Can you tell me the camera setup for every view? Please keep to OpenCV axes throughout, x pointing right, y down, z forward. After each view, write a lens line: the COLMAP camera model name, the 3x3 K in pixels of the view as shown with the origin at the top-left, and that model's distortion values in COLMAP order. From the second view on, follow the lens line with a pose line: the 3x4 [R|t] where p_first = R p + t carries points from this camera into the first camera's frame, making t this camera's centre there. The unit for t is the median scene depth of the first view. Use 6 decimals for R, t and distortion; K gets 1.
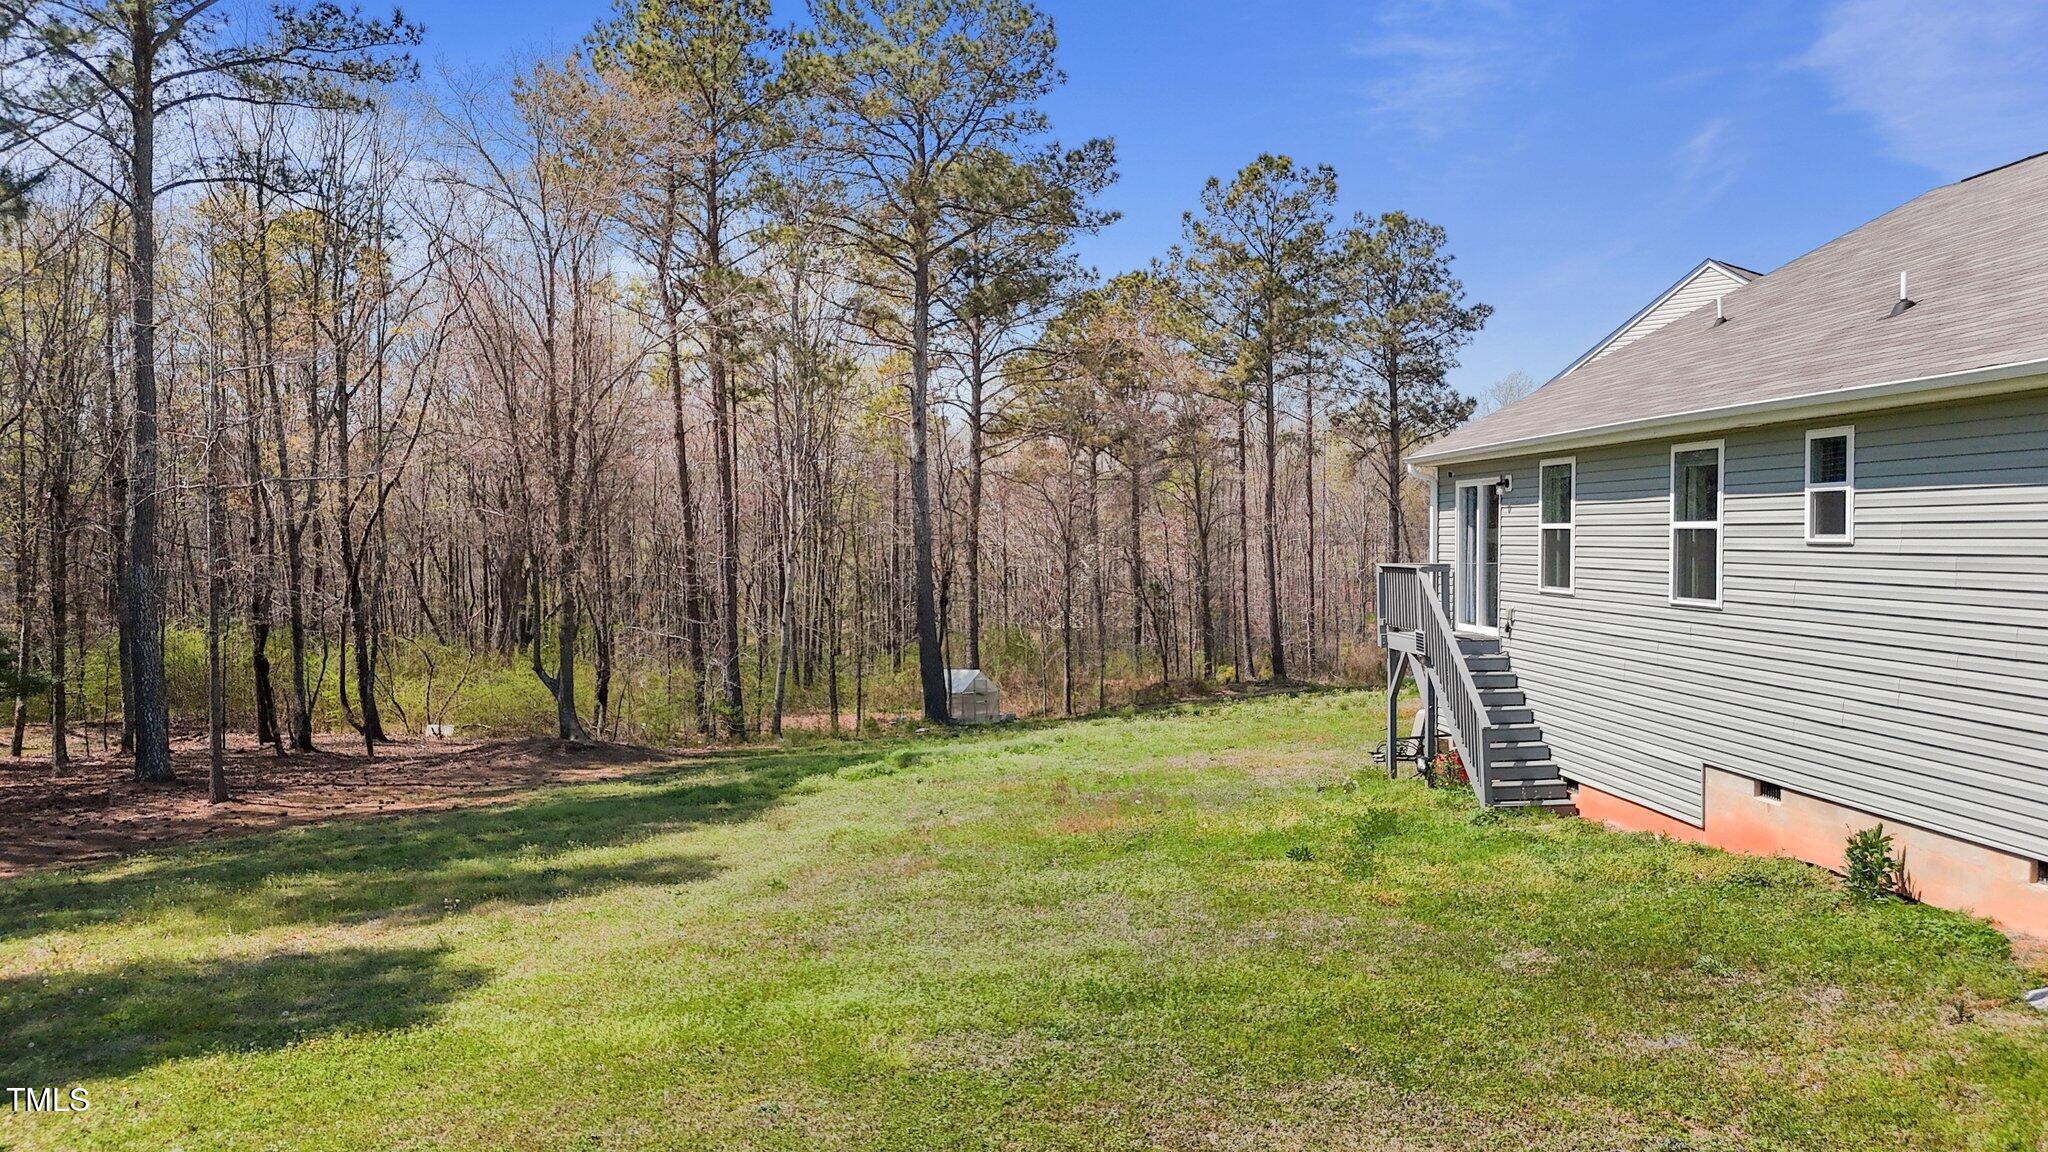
lens RADIAL K [[1514.8, 0, 1028.6], [0, 1514.8, 570.9], [0, 0, 1]] dist [0.052319, -0.028476]
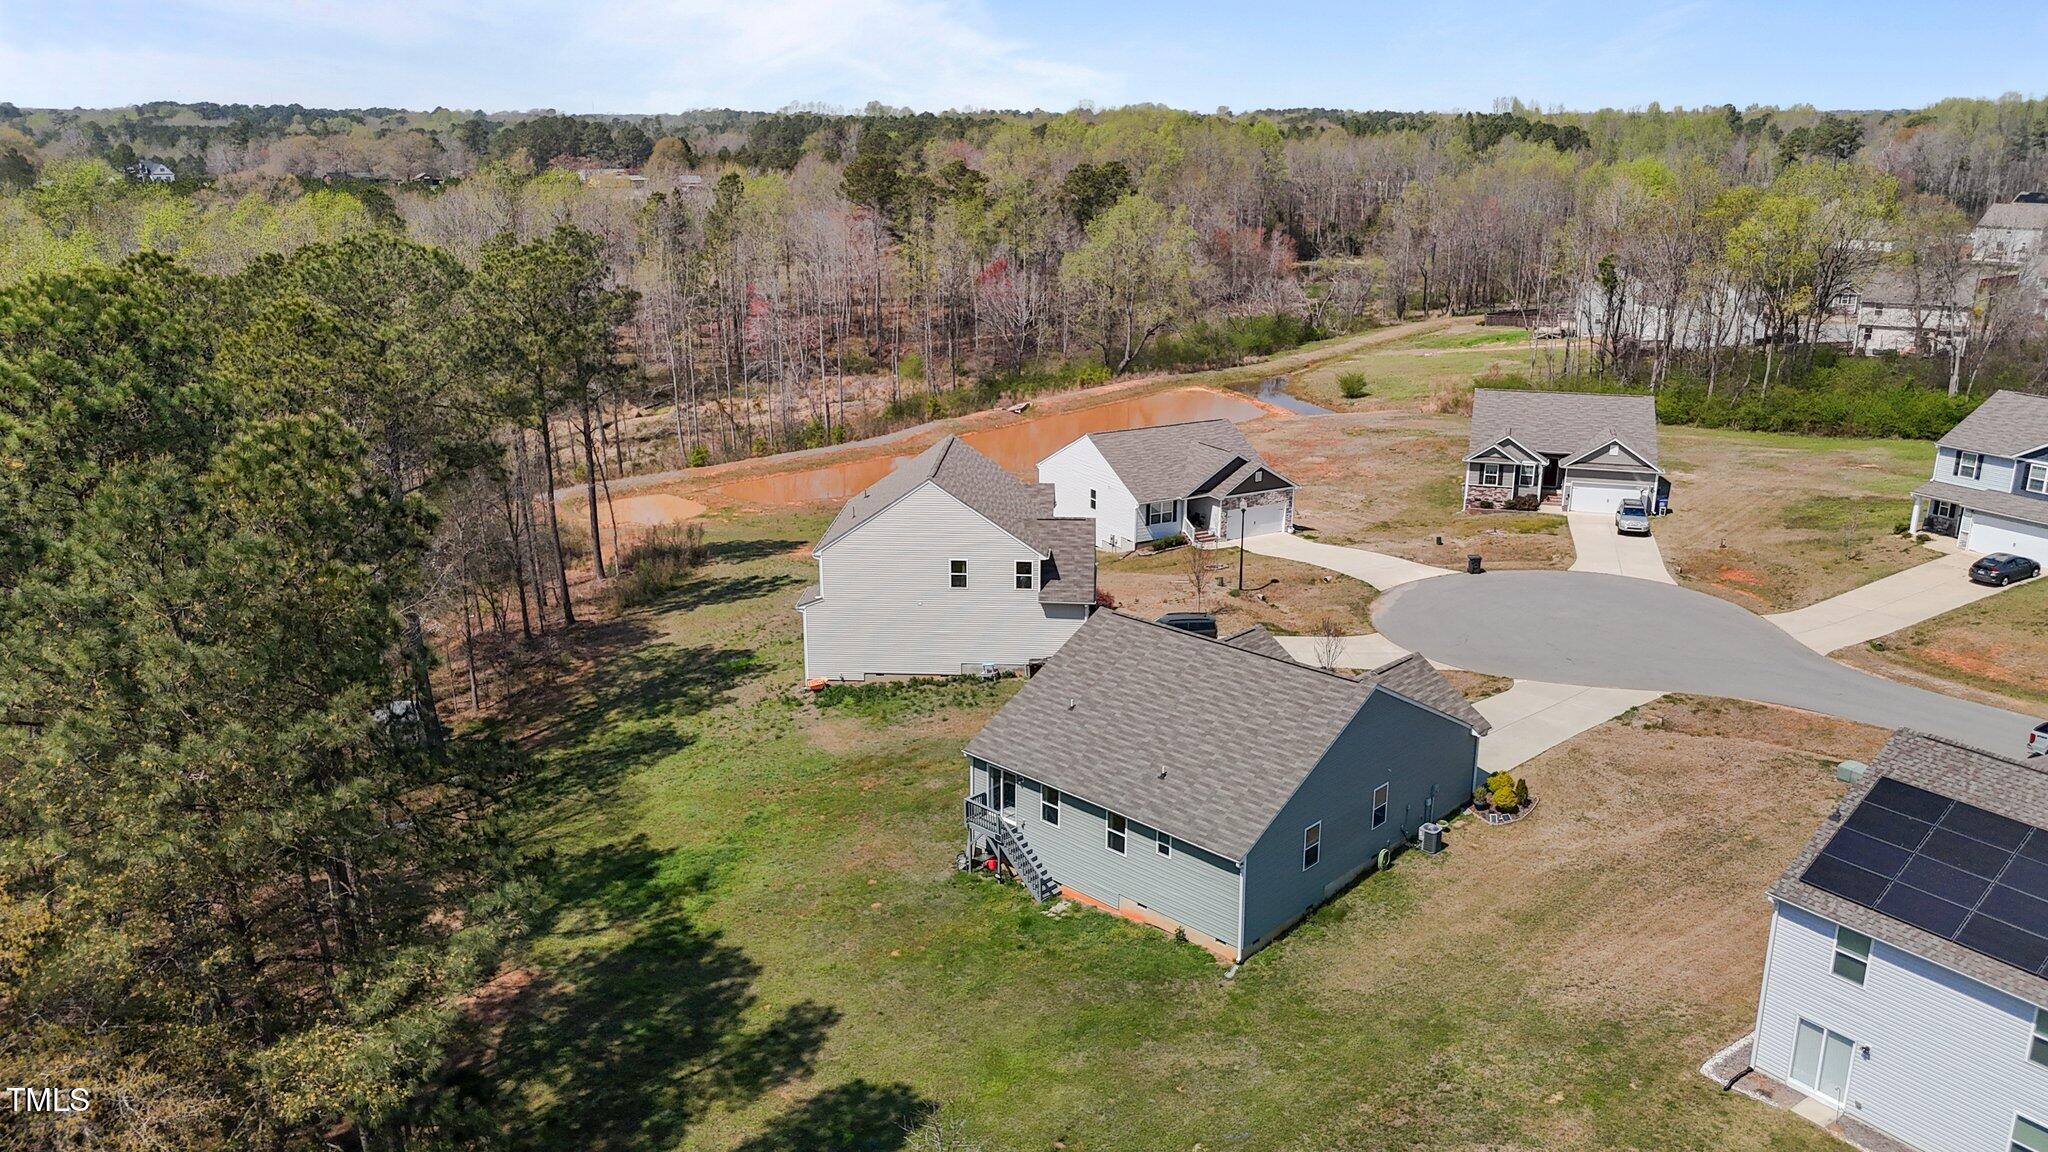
lens RADIAL K [[1514.8, 0, 1023.4], [0, 1514.8, 575.7], [0, 0, 1]] dist [0.052319, -0.028476]
pose [[0.747000, -0.184455, 0.638723, -1.894650], [0.012346, 0.964423, 0.264075, -1.560278], [-0.664710, -0.189378, 0.722701, -1.317835]]
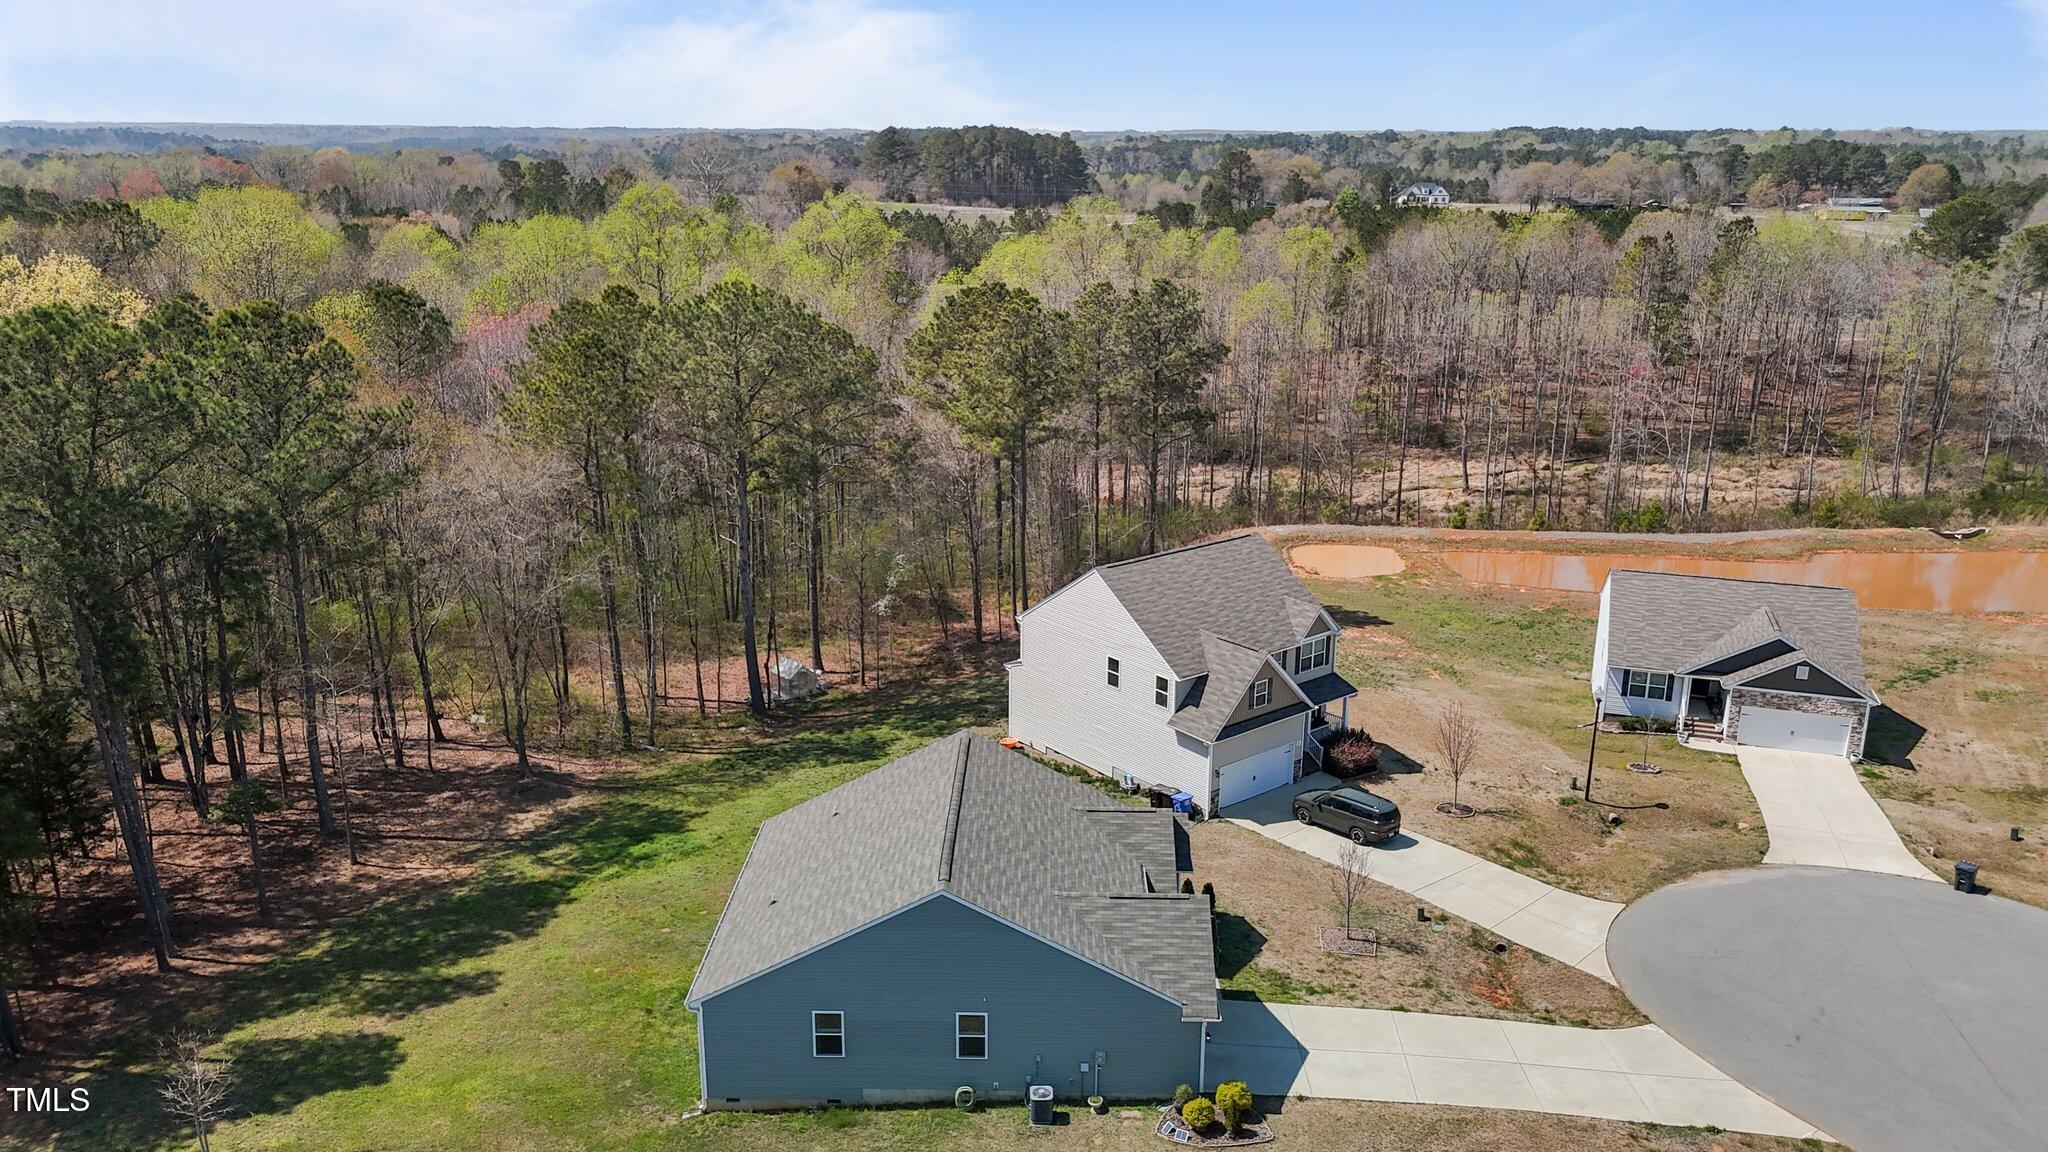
lens RADIAL K [[1514.8, 0, 1021.9], [0, 1514.8, 572.3], [0, 0, 1]] dist [0.052319, -0.028476]
pose [[0.994750, 0.038383, -0.094867, 1.383276], [-0.013306, 0.967640, 0.251982, -1.746217], [0.101469, -0.249397, 0.963071, -2.095698]]
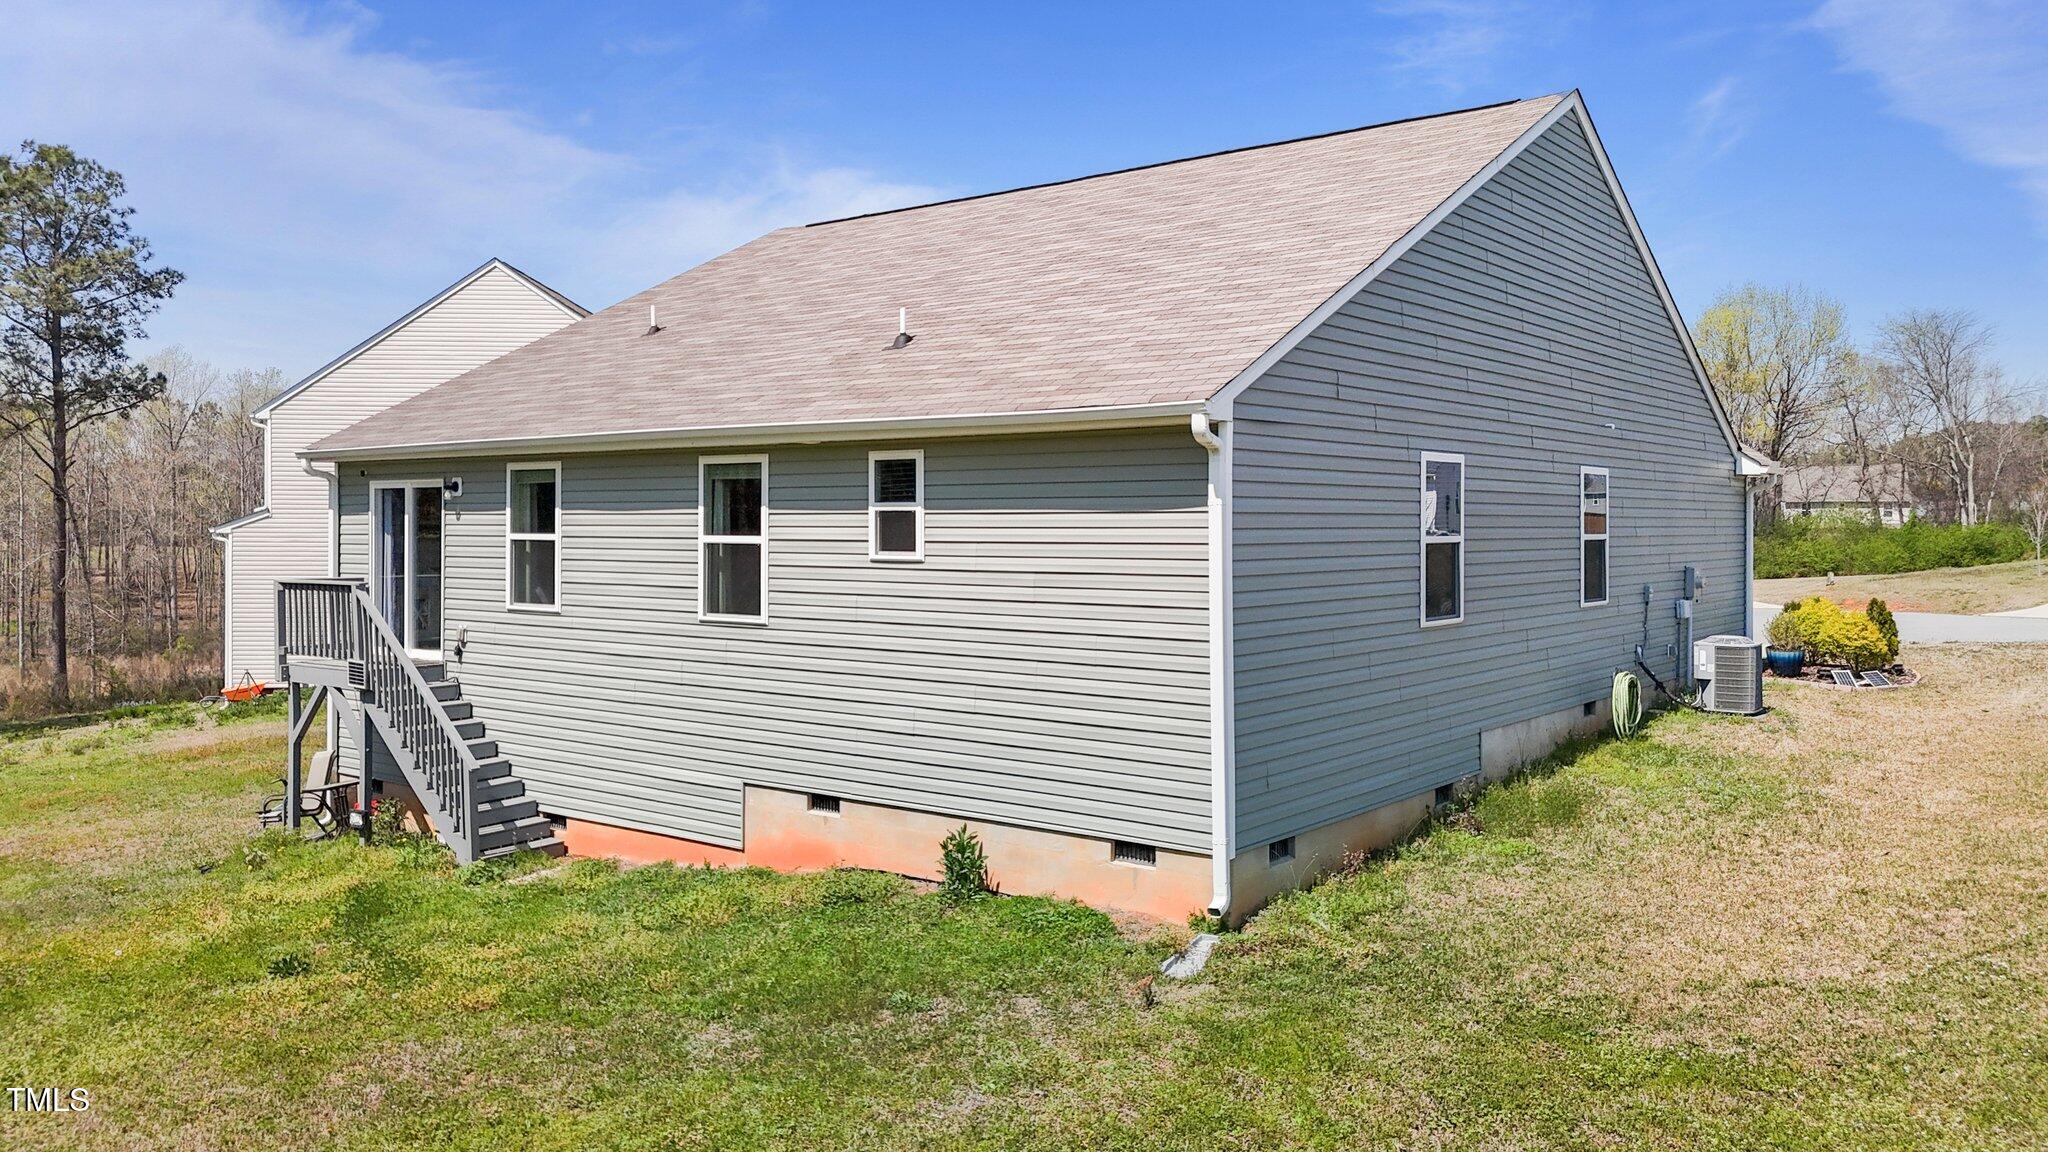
lens RADIAL K [[1514.8, 0, 1049.5], [0, 1514.8, 524.7], [0, 0, 1]] dist [0.052319, -0.028476]
pose [[0.666142, 0.006812, 0.745794, -0.154951], [0.012702, 0.999710, -0.020477, -0.017142], [-0.745717, 0.023114, 0.665862, 0.201465]]
